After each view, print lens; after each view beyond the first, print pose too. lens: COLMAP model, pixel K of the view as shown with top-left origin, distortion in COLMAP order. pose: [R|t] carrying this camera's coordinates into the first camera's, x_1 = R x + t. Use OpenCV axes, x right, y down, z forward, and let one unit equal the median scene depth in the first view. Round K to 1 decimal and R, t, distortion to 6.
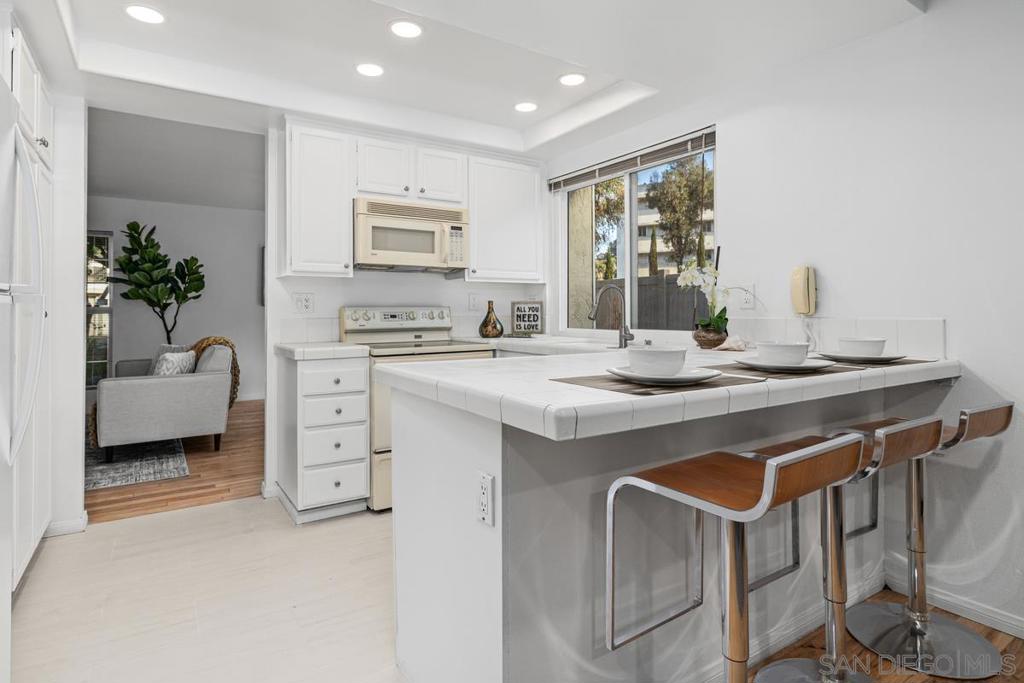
lens RADIAL K [[542.1, 0, 519.3], [0, 542.1, 307.2], [0, 0, 1]] dist [0.000328, -0.000709]
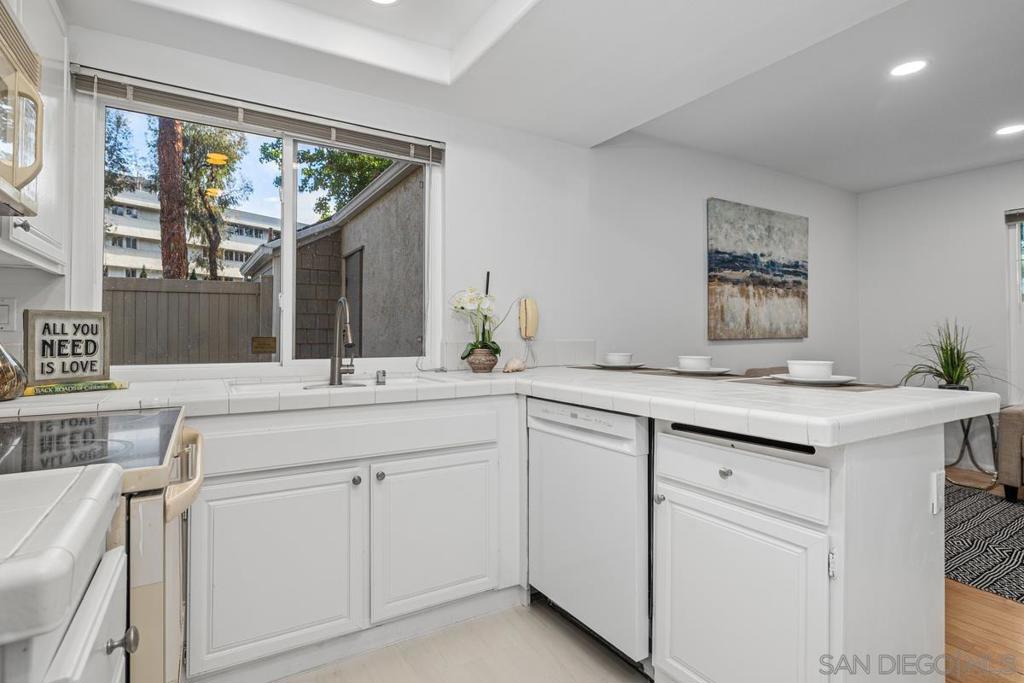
lens RADIAL K [[542.1, 0, 533.0], [0, 542.1, 328.3], [0, 0, 1]] dist [0.000328, -0.000709]
pose [[0.005755, 0.015863, 0.999858, -0.630003], [-0.007727, 0.999845, -0.015818, 0.010529], [-0.999954, -0.007635, 0.005876, 0.863470]]
